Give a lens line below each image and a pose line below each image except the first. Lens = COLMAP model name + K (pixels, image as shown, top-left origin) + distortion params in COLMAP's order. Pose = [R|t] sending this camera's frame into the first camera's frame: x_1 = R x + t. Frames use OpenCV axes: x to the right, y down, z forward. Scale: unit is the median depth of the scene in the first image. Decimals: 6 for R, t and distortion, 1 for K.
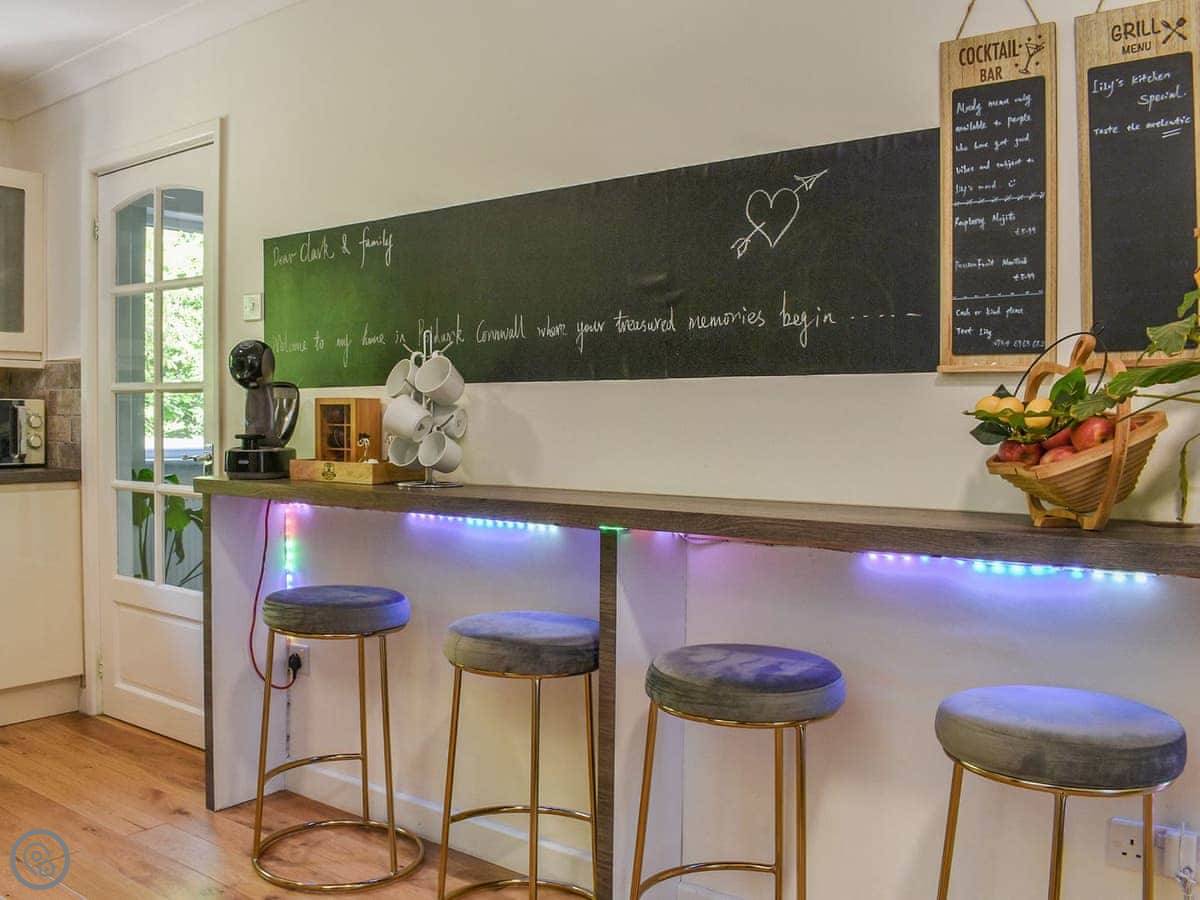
lens RADIAL K [[1079.9, 0, 542.0], [0, 1079.9, 453.9], [0, 0, 1]] dist [-0.095916, 0.025763]
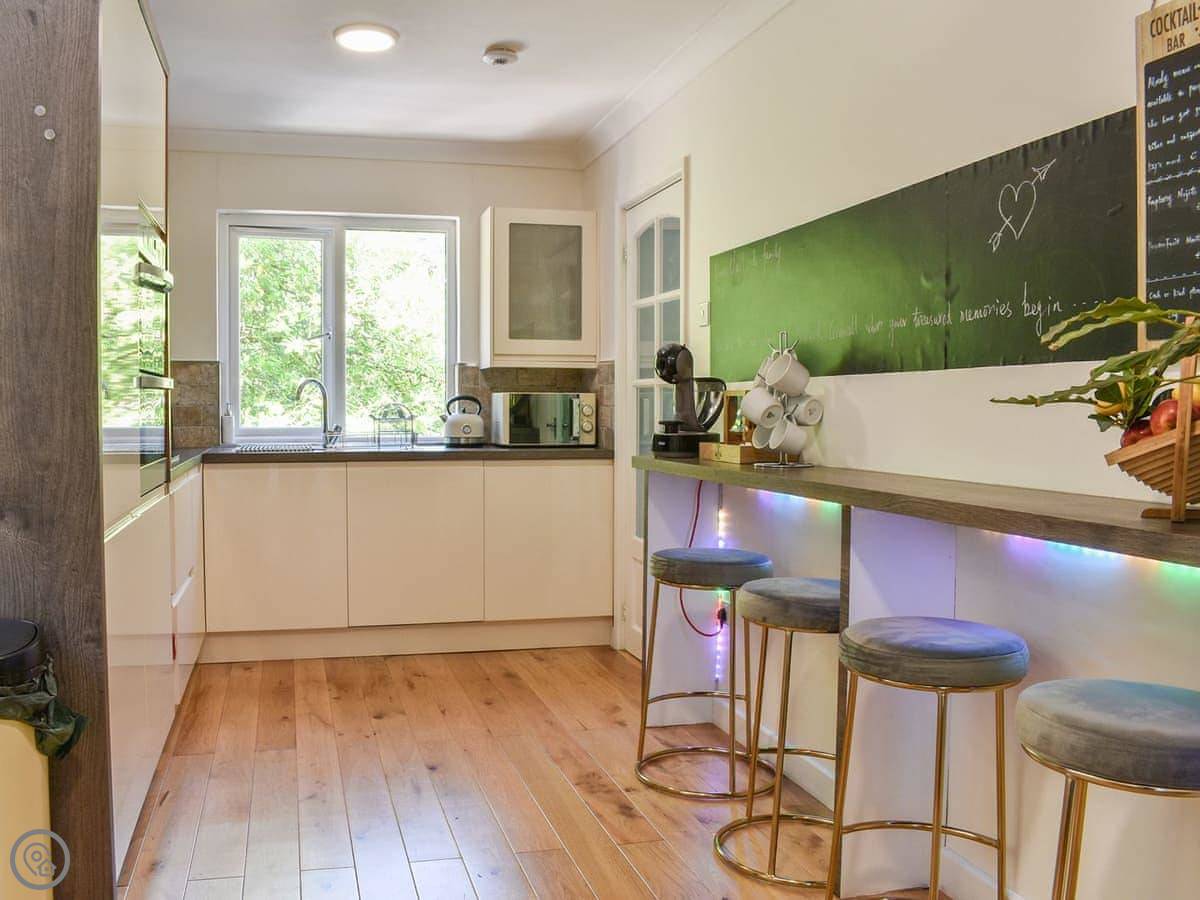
lens RADIAL K [[1079.9, 0, 542.0], [0, 1079.9, 453.9], [0, 0, 1]] dist [-0.095916, 0.025763]
pose [[0.787379, 0.023516, -0.616021, 0.476829], [-0.018913, 0.999723, 0.013990, 0.006360], [0.616179, 0.000635, 0.787606, -0.073484]]
